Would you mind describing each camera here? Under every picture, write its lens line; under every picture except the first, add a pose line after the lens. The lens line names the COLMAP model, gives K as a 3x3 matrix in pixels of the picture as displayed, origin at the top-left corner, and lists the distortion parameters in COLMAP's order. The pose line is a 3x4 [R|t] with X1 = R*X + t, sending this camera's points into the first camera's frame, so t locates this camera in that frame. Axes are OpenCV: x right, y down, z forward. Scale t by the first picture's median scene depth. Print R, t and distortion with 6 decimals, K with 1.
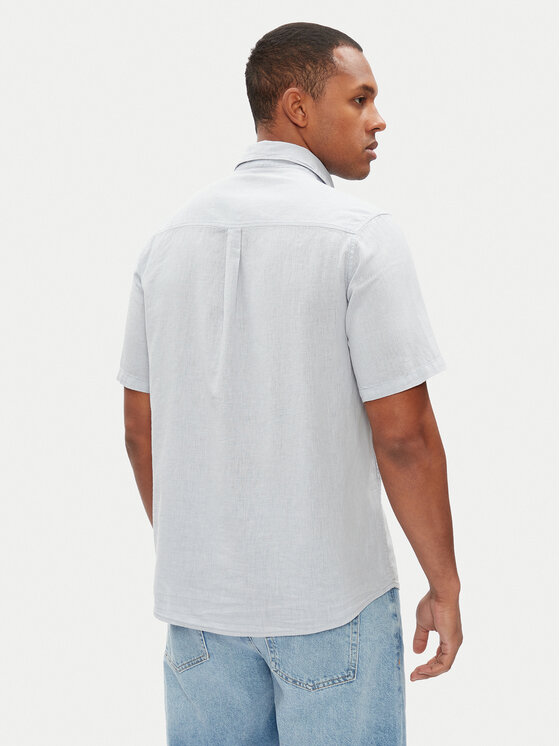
lens RADIAL K [[1339.6, 0, 280.0], [0, 1339.6, 373.0], [0, 0, 1]] dist [-0.812137, 0.035975]
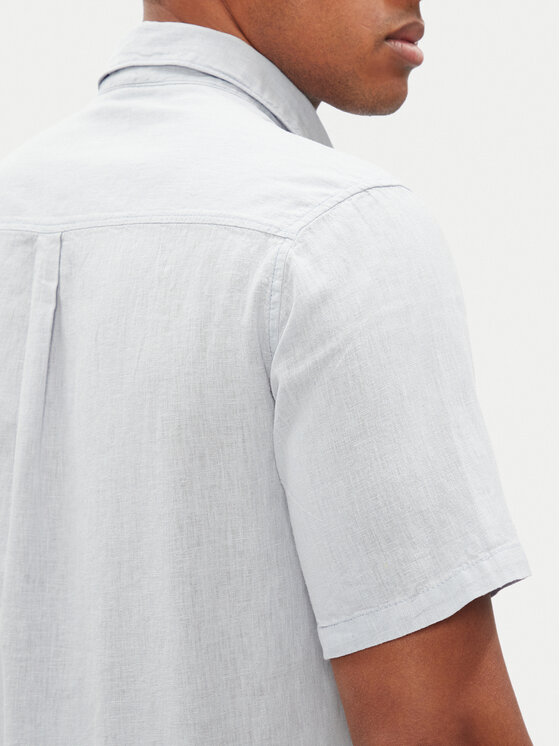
lens RADIAL K [[2861.6, 0, 280.0], [0, 2861.6, 373.0], [0, 0, 1]] dist [0.038382, -2.964087]
pose [[0.999901, -0.012422, -0.006607, 0.056138], [0.011978, 0.997907, -0.063550, -0.009255], [0.007383, 0.063465, 0.997957, 0.135494]]
